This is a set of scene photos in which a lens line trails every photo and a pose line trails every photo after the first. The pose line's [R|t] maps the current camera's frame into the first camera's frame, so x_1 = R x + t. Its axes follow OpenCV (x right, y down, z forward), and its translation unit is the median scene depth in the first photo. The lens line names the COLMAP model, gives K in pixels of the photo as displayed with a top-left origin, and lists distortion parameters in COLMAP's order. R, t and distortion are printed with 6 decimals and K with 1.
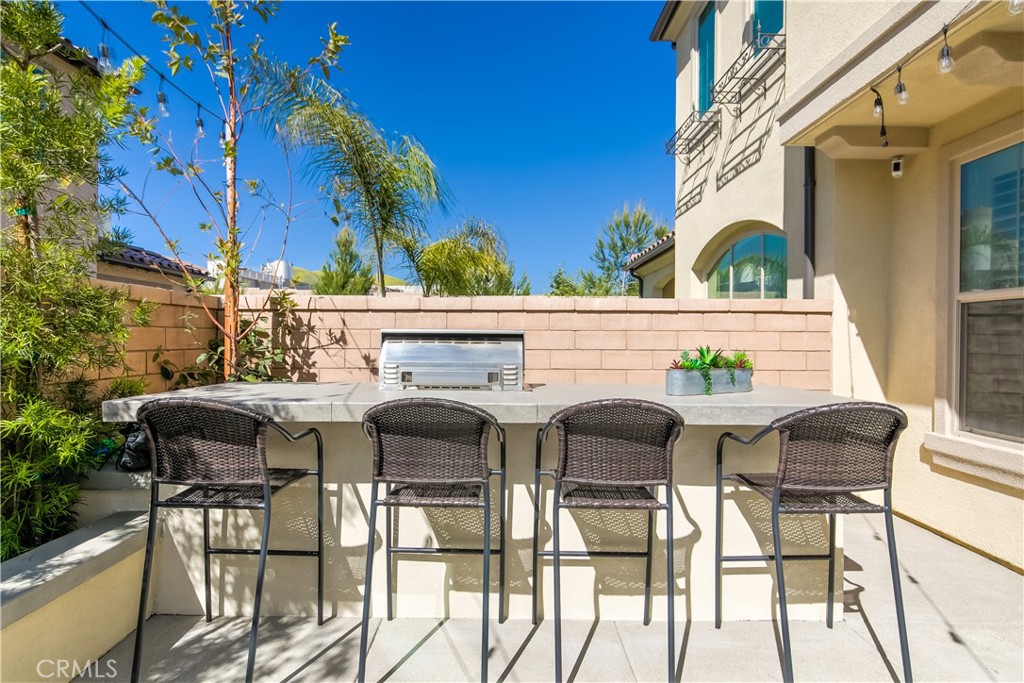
lens RADIAL K [[557.4, 0, 509.5], [0, 557.4, 340.6], [0, 0, 1]] dist [-0.001562, -0.002121]
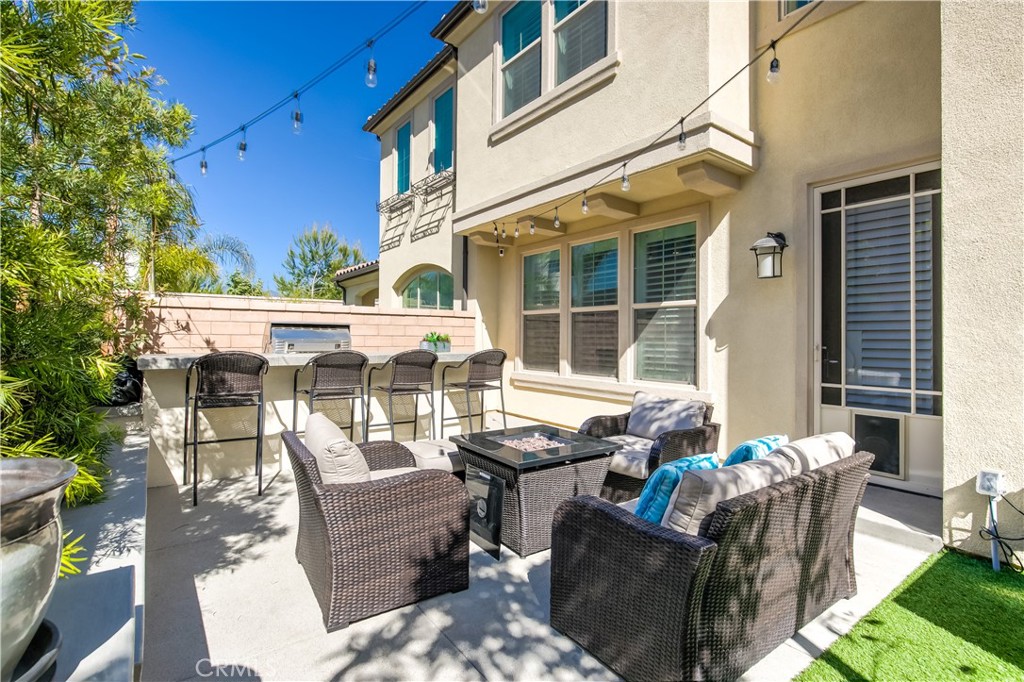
lens RADIAL K [[485.9, 0, 511.8], [0, 485.9, 336.0], [0, 0, 1]] dist [0.001748, 0.000287]
pose [[0.801371, 0.002623, 0.598162, -0.381089], [-0.000742, 0.999994, -0.003391, 0.022657], [-0.598168, 0.002274, 0.801368, -0.511867]]
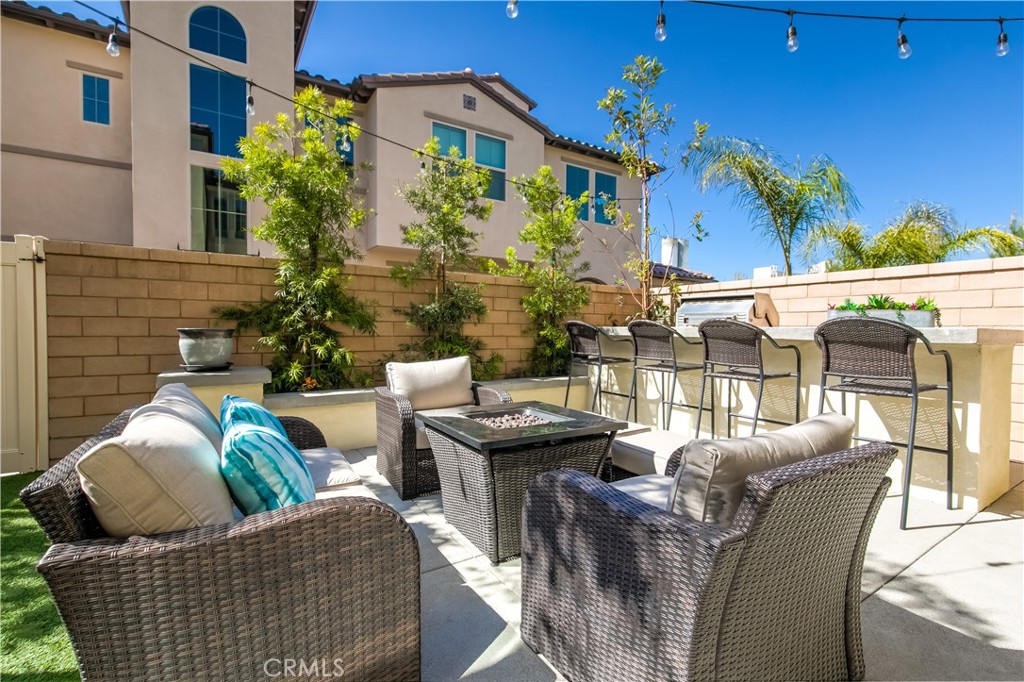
lens RADIAL K [[458.4, 0, 514.1], [0, 458.4, 336.8], [0, 0, 1]] dist [0.004225, 0.000526]
pose [[0.539073, 0.014456, -0.842135, 0.554509], [-0.010408, 0.999891, 0.010501, 0.073906], [0.842195, 0.003104, 0.539164, -0.233609]]
